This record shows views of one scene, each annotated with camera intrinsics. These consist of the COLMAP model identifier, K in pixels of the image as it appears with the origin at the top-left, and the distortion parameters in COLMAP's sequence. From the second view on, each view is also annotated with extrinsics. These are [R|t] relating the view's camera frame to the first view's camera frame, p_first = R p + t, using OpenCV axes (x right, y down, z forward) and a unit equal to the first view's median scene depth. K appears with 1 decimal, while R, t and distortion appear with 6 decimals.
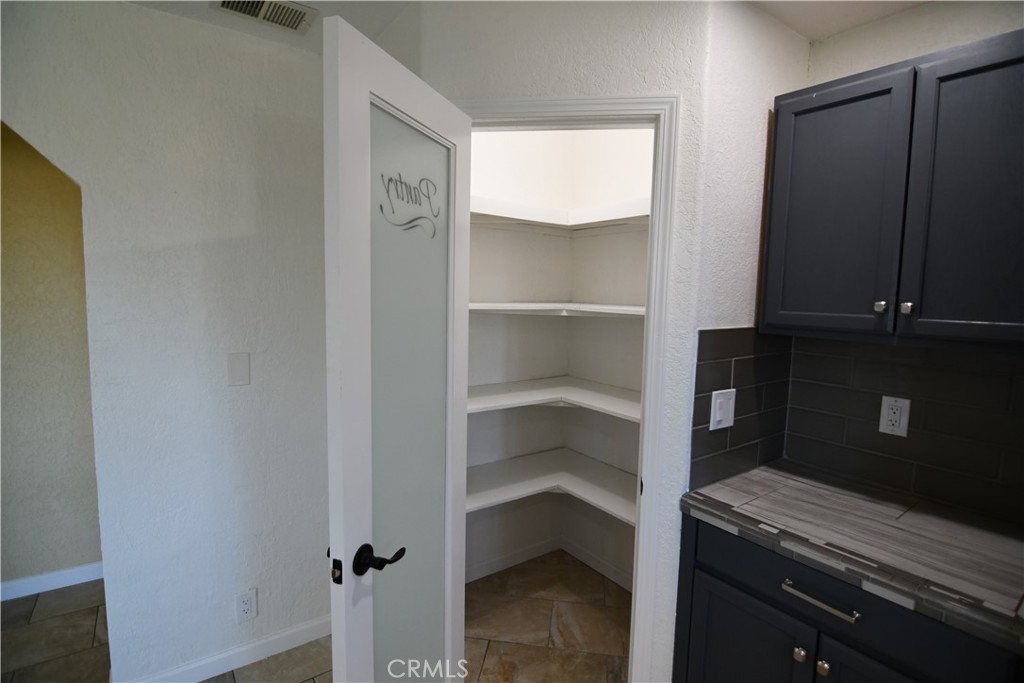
lens RADIAL K [[497.6, 0, 515.5], [0, 497.6, 334.1], [0, 0, 1]] dist [-0.024608, 0.001165]
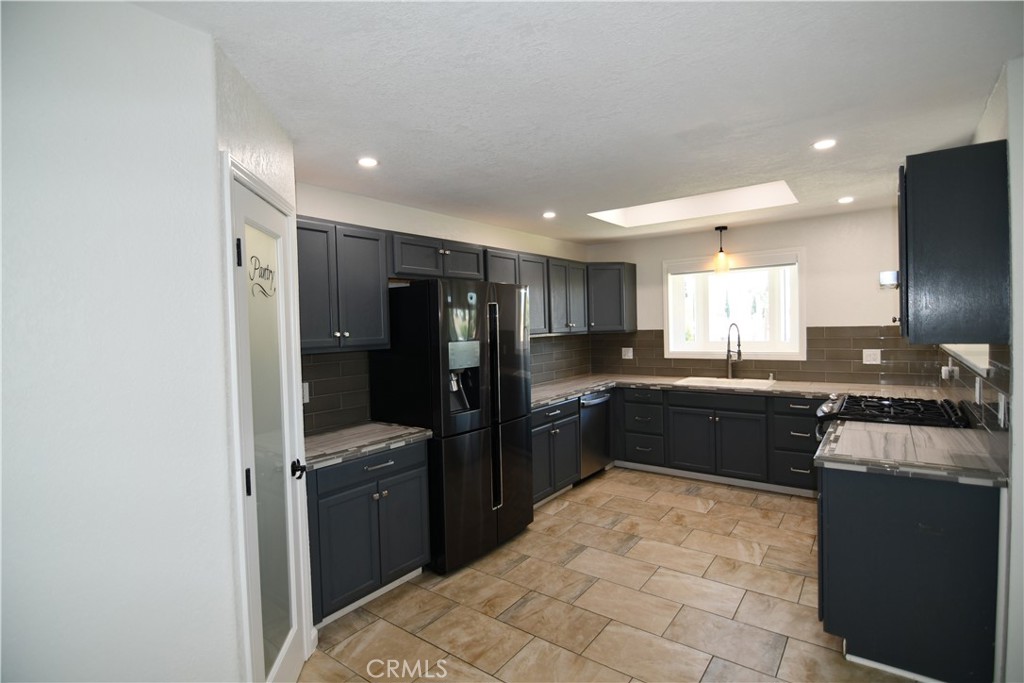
lens RADIAL K [[497.6, 0, 515.5], [0, 497.6, 334.1], [0, 0, 1]] dist [-0.024608, 0.001165]
pose [[-0.275214, -0.041020, 0.960507, -1.560807], [0.104342, 0.991913, 0.072258, -0.134441], [-0.955704, 0.120108, -0.268708, 0.870826]]
